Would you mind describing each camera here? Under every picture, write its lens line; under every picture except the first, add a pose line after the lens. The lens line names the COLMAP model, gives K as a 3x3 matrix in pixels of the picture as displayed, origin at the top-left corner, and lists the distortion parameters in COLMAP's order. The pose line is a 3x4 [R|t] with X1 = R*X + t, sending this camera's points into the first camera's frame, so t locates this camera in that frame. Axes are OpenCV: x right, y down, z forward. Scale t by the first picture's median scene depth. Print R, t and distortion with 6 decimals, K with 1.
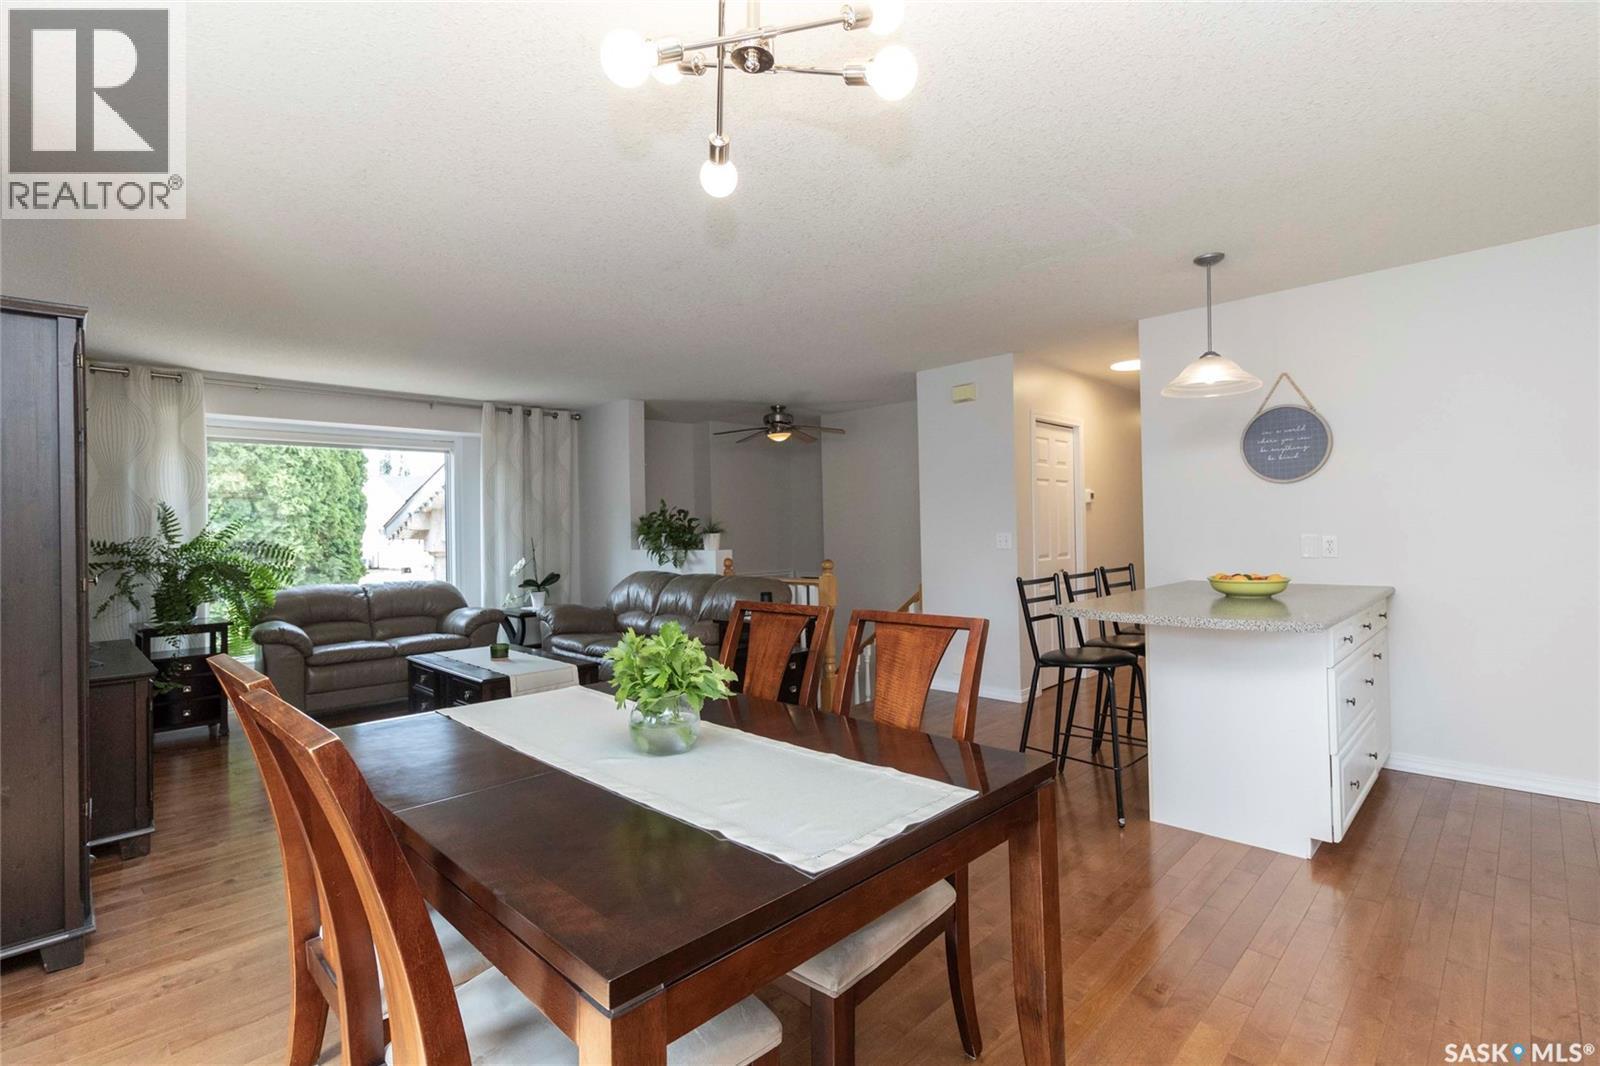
lens RADIAL K [[745.3, 0, 805.2], [0, 745.3, 521.5], [0, 0, 1]] dist [0.001308, 0.000758]
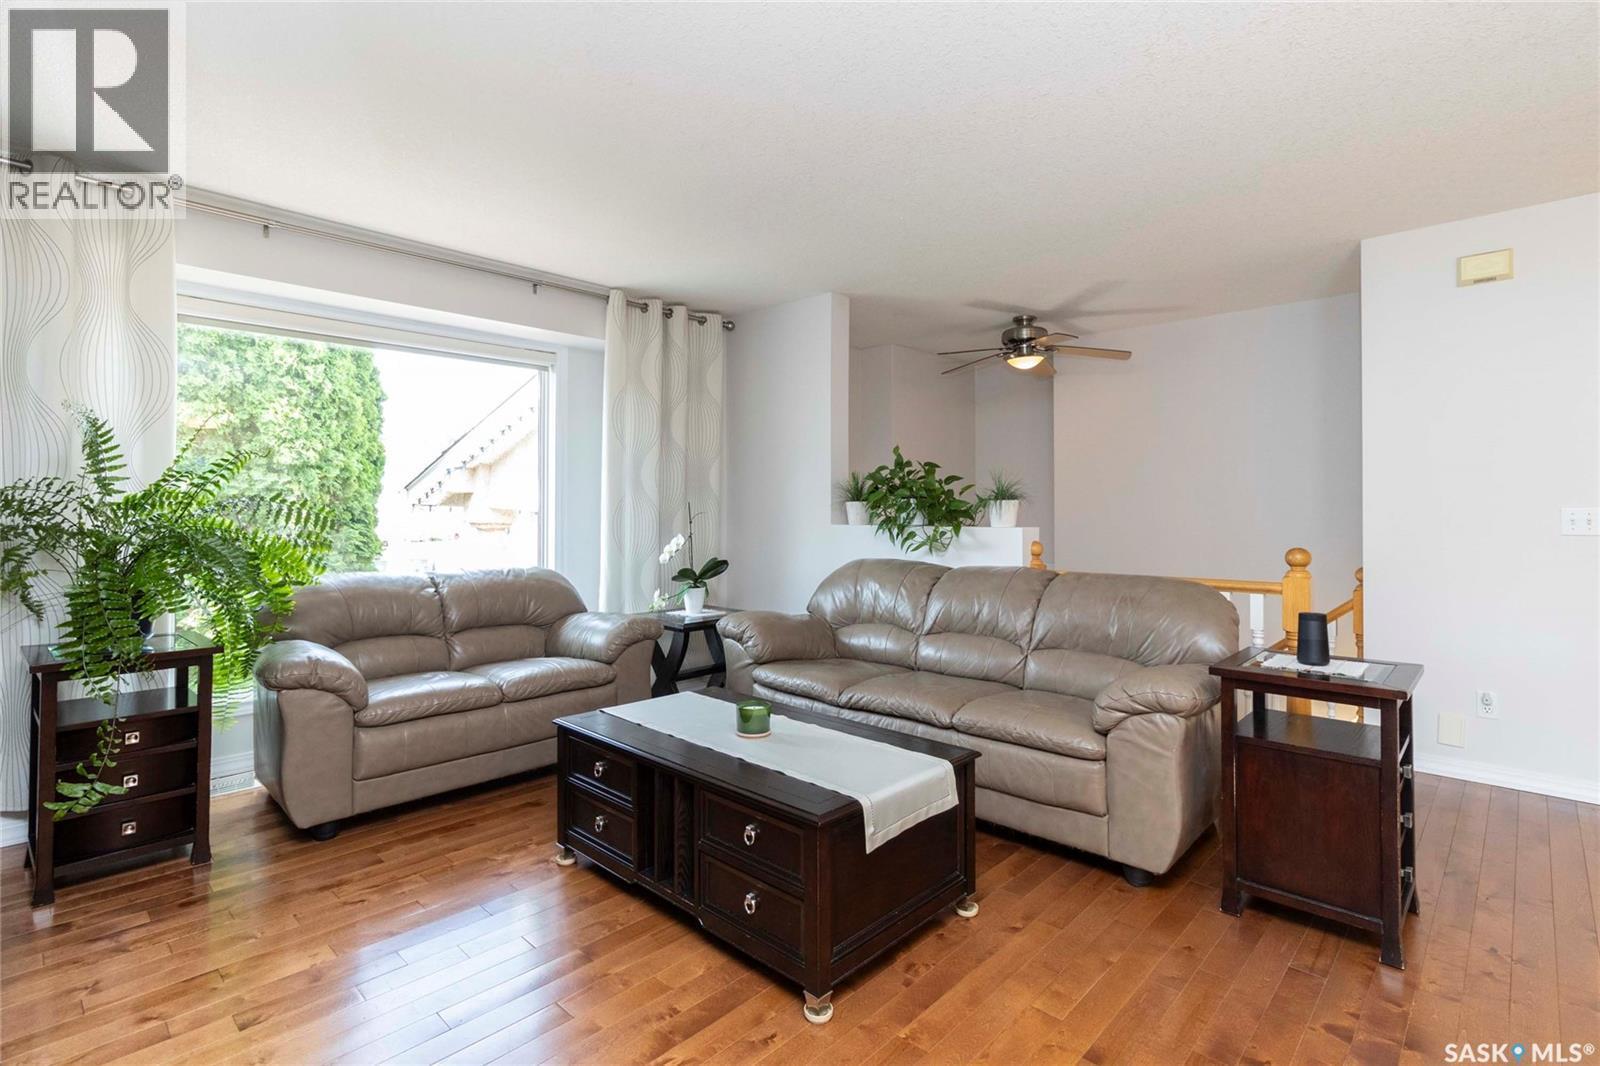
lens RADIAL K [[776.9, 0, 800.8], [0, 776.9, 501.6], [0, 0, 1]] dist [0.003348, -0.001111]
pose [[0.999736, 0.020437, 0.010485, -0.310061], [-0.020447, 0.999791, 0.000758, 0.020680], [-0.010467, -0.000972, 0.999945, 0.377999]]
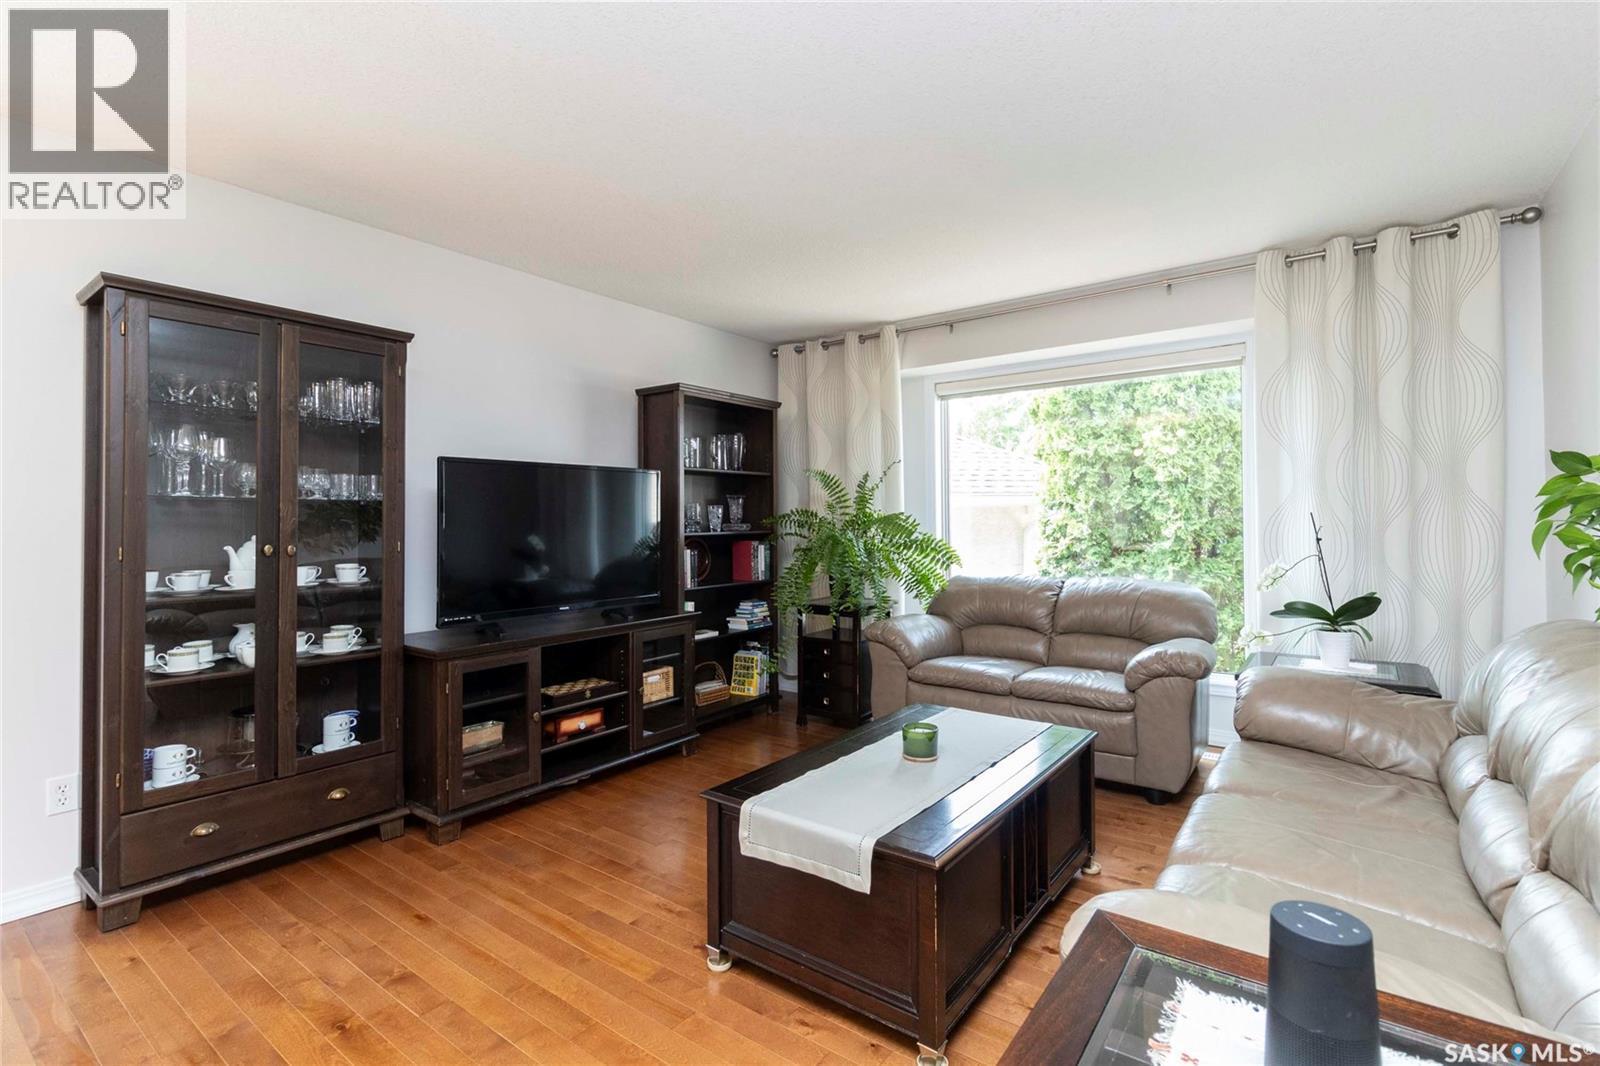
lens RADIAL K [[745.3, 0, 807.6], [0, 745.3, 515.6], [0, 0, 1]] dist [0.001308, 0.000758]
pose [[0.136520, 0.013305, -0.990548, 0.056056], [0.016091, 0.999748, 0.015646, 0.012153], [0.990507, -0.018075, 0.136271, 0.697734]]
